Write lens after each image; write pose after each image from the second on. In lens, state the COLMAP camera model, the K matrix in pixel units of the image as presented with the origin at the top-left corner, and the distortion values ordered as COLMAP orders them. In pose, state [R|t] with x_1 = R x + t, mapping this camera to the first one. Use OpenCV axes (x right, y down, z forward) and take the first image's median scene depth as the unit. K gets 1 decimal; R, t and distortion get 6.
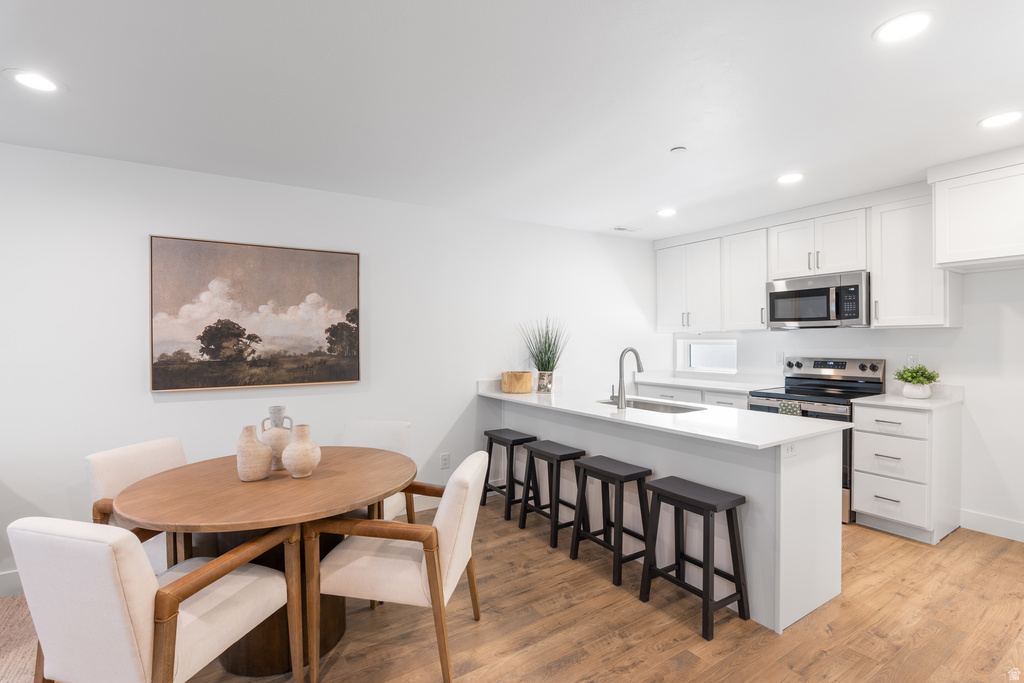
lens RADIAL K [[480.3, 0, 508.2], [0, 480.3, 342.8], [0, 0, 1]] dist [-0.014022, 0.001906]
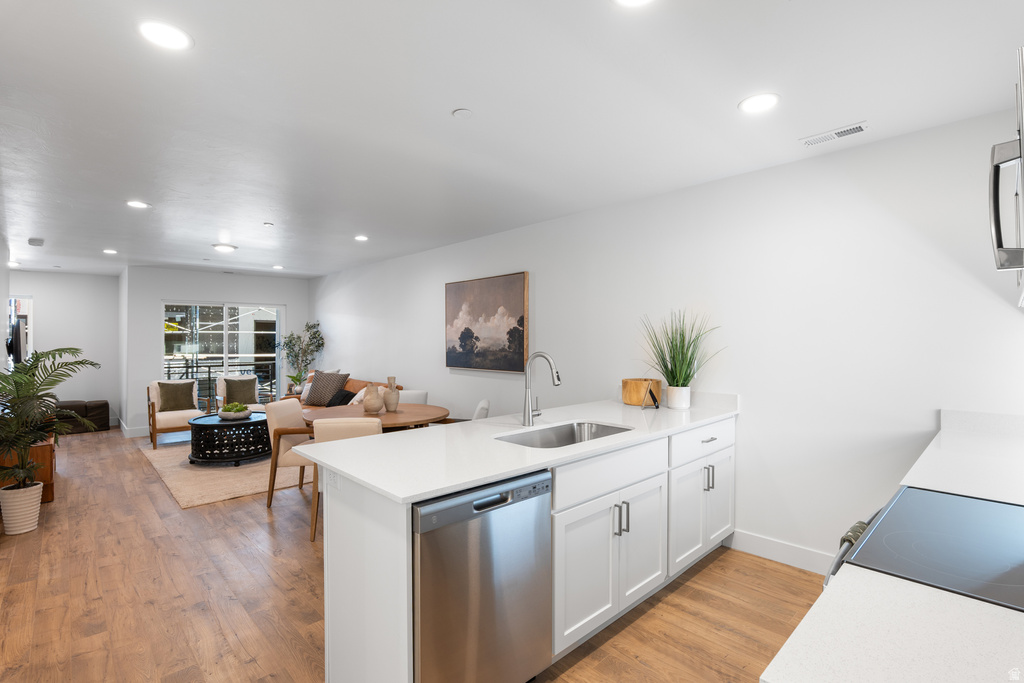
lens RADIAL K [[478.3, 0, 509.9], [0, 478.3, 339.8], [0, 0, 1]] dist [-0.015884, 0.001297]
pose [[0.183394, 0.005888, -0.983022, 0.948890], [-0.006256, 0.999969, 0.004822, -0.012992], [0.983020, 0.005265, 0.183425, 0.751256]]
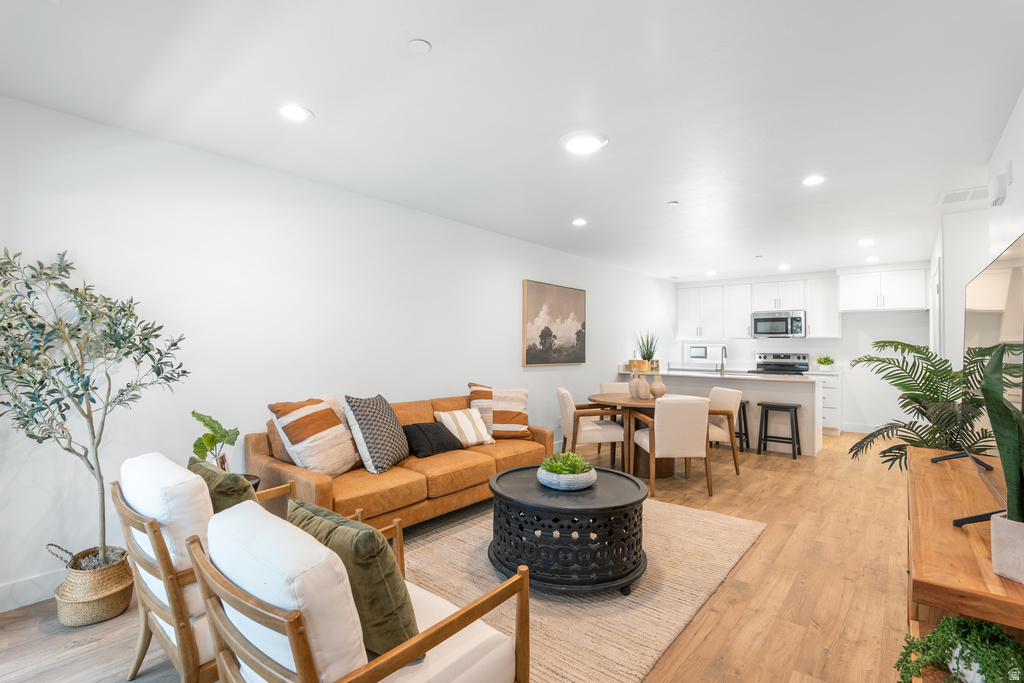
lens RADIAL K [[478.3, 0, 509.9], [0, 478.3, 339.8], [0, 0, 1]] dist [-0.015884, 0.001297]
pose [[0.954192, 0.017337, 0.298692, -1.128390], [-0.010475, 0.999644, -0.024558, 0.042485], [-0.299011, 0.020304, 0.954034, -0.607155]]
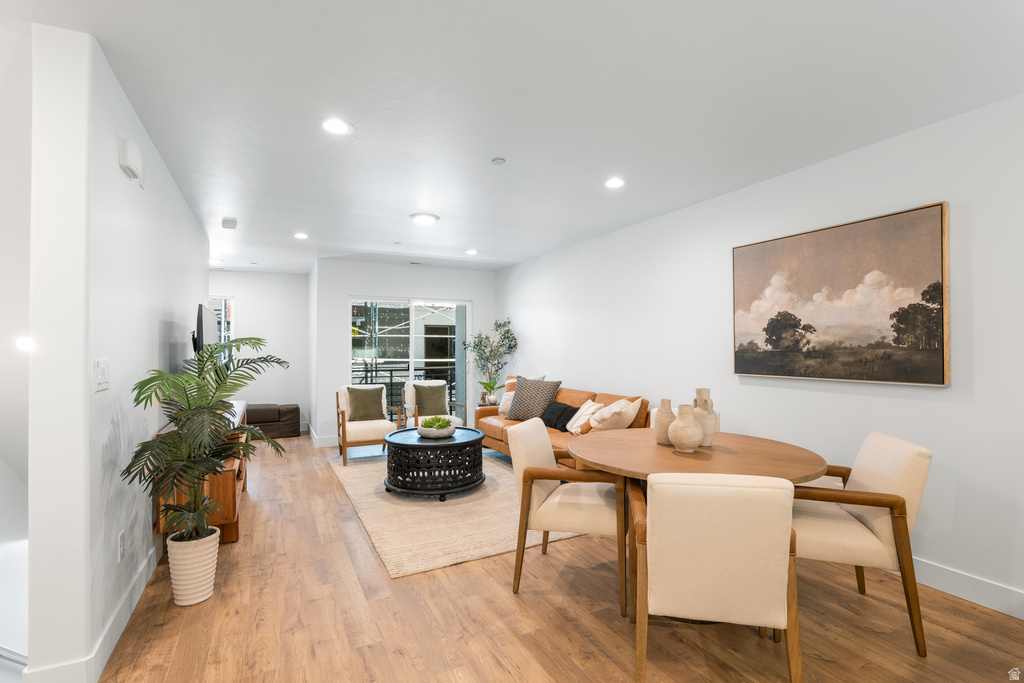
lens RADIAL K [[472.3, 0, 513.9], [0, 472.3, 345.4], [0, 0, 1]] dist [-0.019839, 0.000307]
pose [[-0.091497, -0.000354, -0.995805, 0.427310], [-0.004327, 0.999991, 0.000042, 0.024948], [0.995796, 0.004313, -0.091498, 0.454001]]
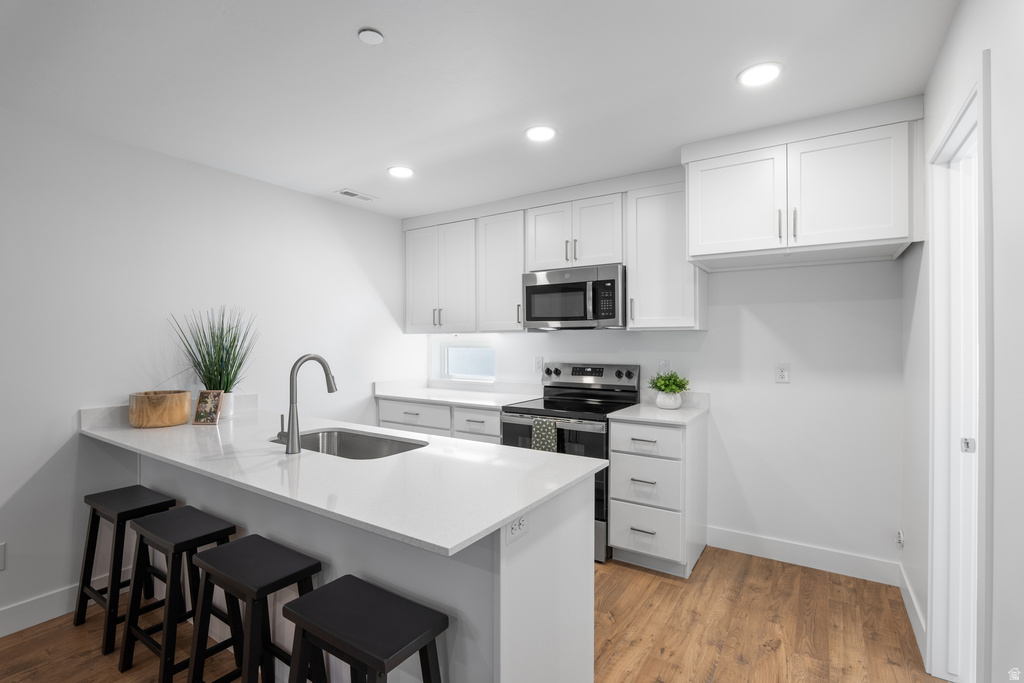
lens RADIAL K [[478.3, 0, 509.9], [0, 478.3, 339.8], [0, 0, 1]] dist [-0.015884, 0.001297]
pose [[0.915386, 0.006906, 0.402518, 0.223246], [-0.002459, 0.999930, -0.011563, -0.002122], [-0.402569, 0.009595, 0.915339, 0.299107]]
